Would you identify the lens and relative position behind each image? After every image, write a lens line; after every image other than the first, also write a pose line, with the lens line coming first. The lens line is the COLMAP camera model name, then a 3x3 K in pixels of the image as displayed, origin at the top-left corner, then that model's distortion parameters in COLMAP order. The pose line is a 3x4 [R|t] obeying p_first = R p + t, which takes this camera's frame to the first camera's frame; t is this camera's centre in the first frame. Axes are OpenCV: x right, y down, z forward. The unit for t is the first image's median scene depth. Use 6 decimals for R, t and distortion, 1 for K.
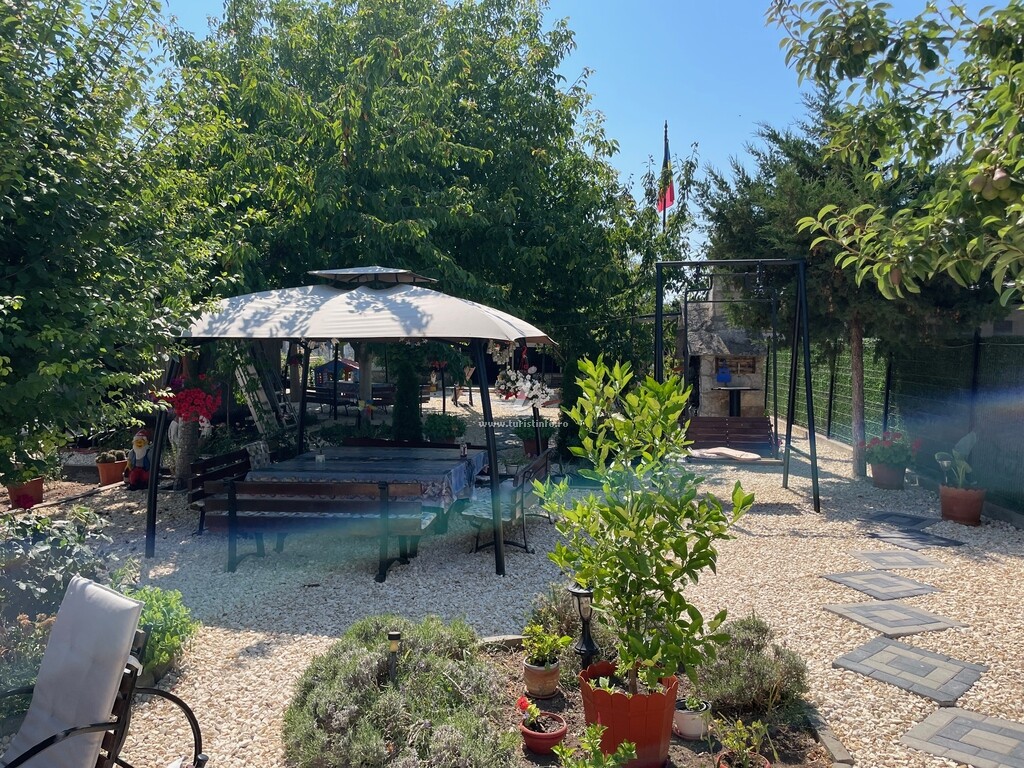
lens RADIAL K [[784.2, 0, 510.1], [0, 784.2, 386.8], [0, 0, 1]] dist [0.084355, -0.112515]
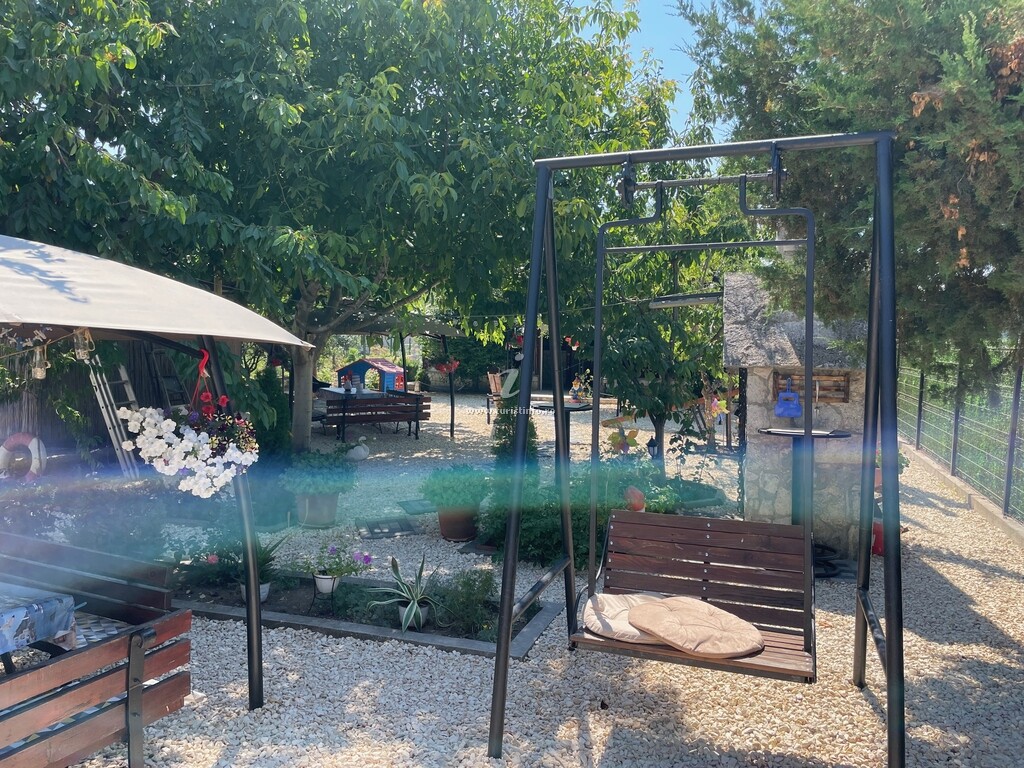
lens RADIAL K [[786.4, 0, 513.2], [0, 786.4, 383.8], [0, 0, 1]] dist [-0.006801, -0.004669]
pose [[0.977685, 0.017842, -0.209316, 0.199246], [-0.016978, 0.999838, 0.005924, -0.028893], [0.209388, -0.002239, 0.977830, 0.432902]]
